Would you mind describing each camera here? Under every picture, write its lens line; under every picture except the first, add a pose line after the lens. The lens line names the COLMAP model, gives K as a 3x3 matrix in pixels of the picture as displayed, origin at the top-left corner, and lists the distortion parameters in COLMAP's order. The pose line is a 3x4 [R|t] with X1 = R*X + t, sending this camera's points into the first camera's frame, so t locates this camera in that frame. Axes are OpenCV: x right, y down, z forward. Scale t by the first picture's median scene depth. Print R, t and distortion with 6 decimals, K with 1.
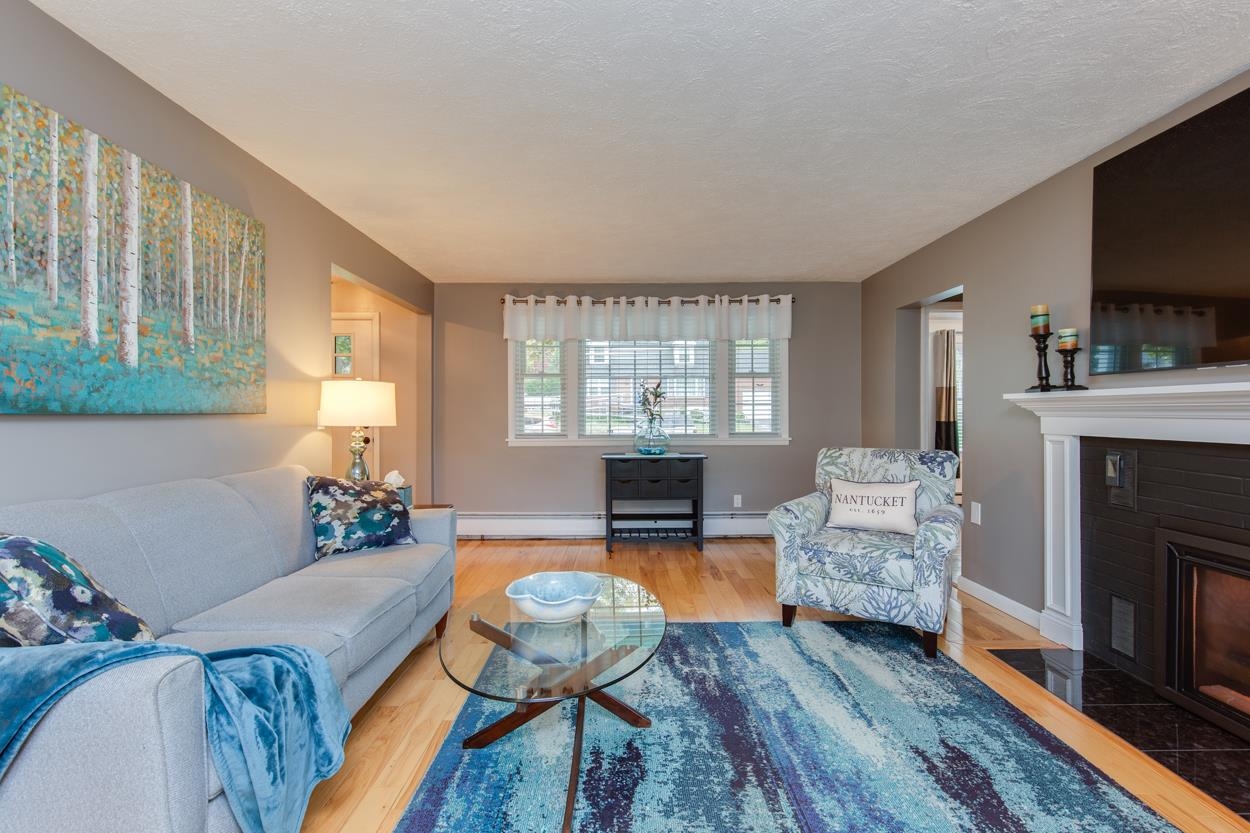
lens RADIAL K [[575.9, 0, 625.4], [0, 575.9, 415.4], [0, 0, 1]] dist [-0.000826, -0.000064]
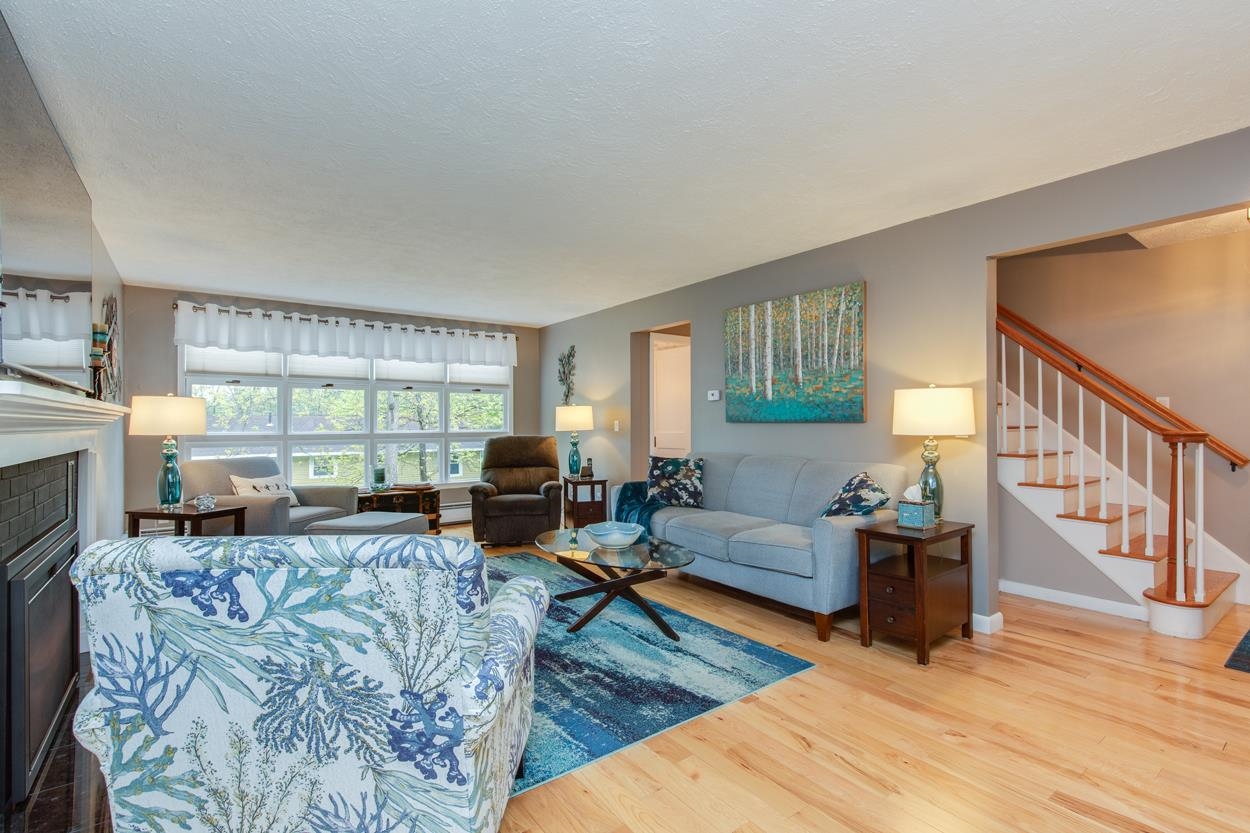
lens RADIAL K [[575.9, 0, 628.0], [0, 575.9, 416.3], [0, 0, 1]] dist [-0.000826, -0.000064]
pose [[-0.804316, -0.000468, -0.594201, 0.715192], [0.002416, 0.999989, -0.004057, -0.013292], [0.594196, -0.004699, -0.804306, 2.033119]]
